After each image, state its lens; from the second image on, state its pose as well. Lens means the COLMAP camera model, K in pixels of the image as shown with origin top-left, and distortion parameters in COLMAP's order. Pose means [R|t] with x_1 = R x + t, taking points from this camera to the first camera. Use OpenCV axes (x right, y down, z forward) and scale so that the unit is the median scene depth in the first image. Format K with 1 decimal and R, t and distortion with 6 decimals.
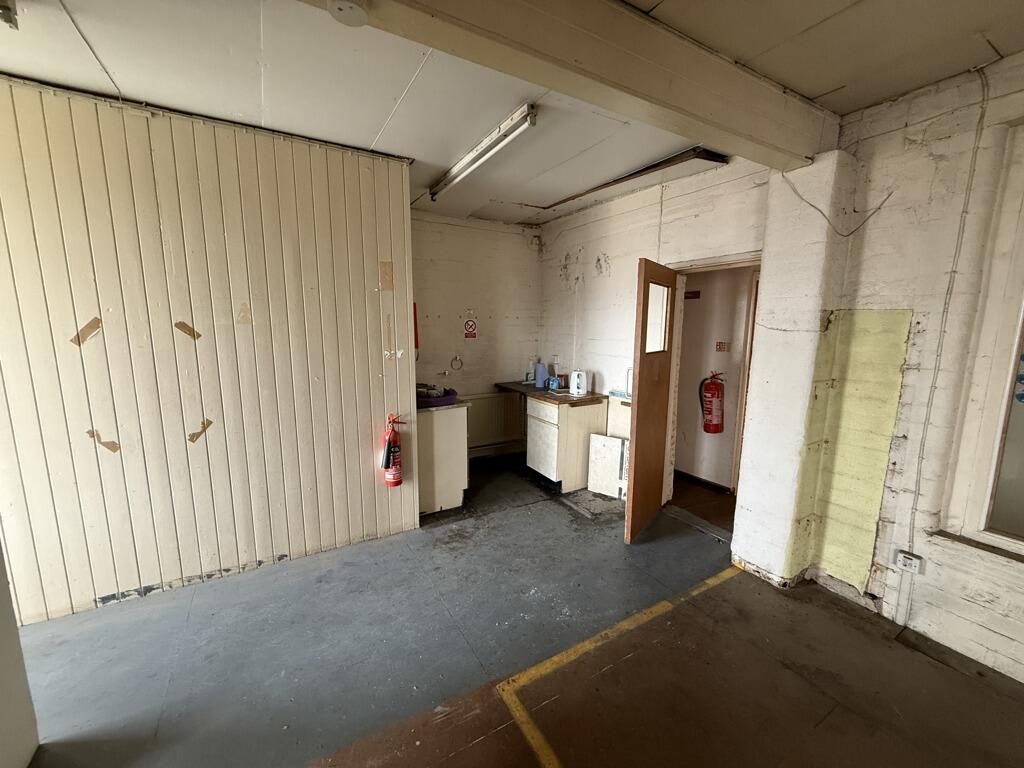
lens RADIAL K [[394.4, 0, 512.0], [0, 394.4, 384.0], [0, 0, 1]] dist [-0.002454, 0.000040]
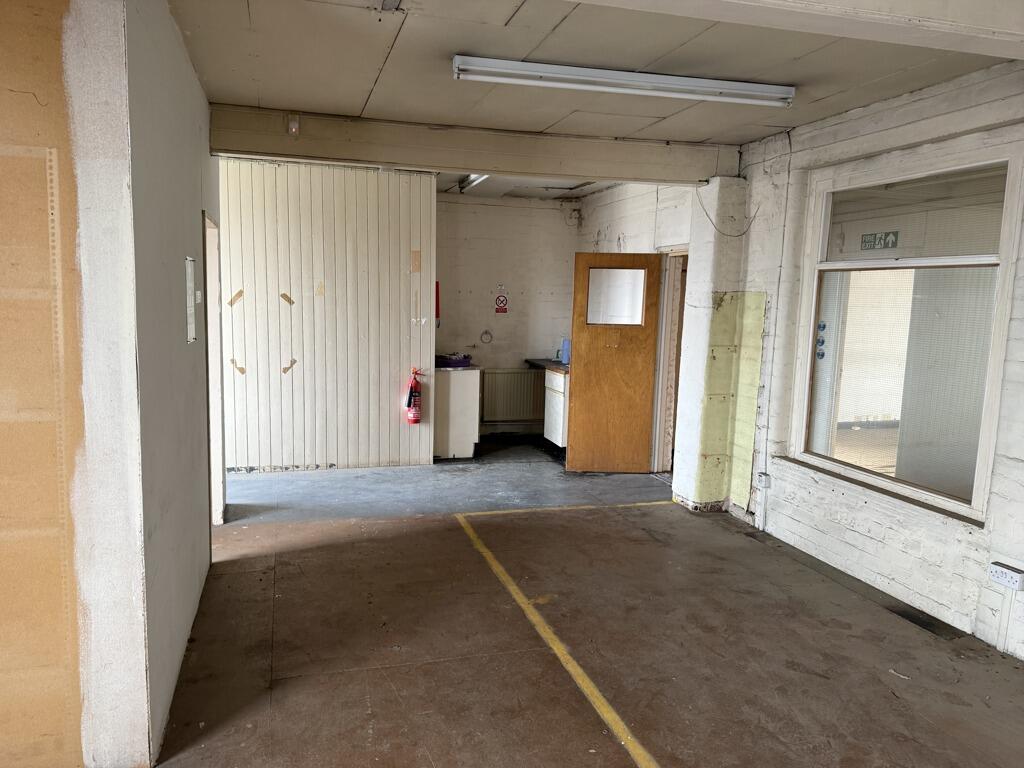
lens RADIAL K [[708.0, 0, 508.8], [0, 708.0, 389.5], [0, 0, 1]] dist [0.089941, -0.148272]
pose [[0.970796, 0.046521, -0.235352, 0.636024], [-0.052663, 0.998414, -0.019877, 0.209551], [0.234054, 0.031691, 0.971707, -1.384432]]
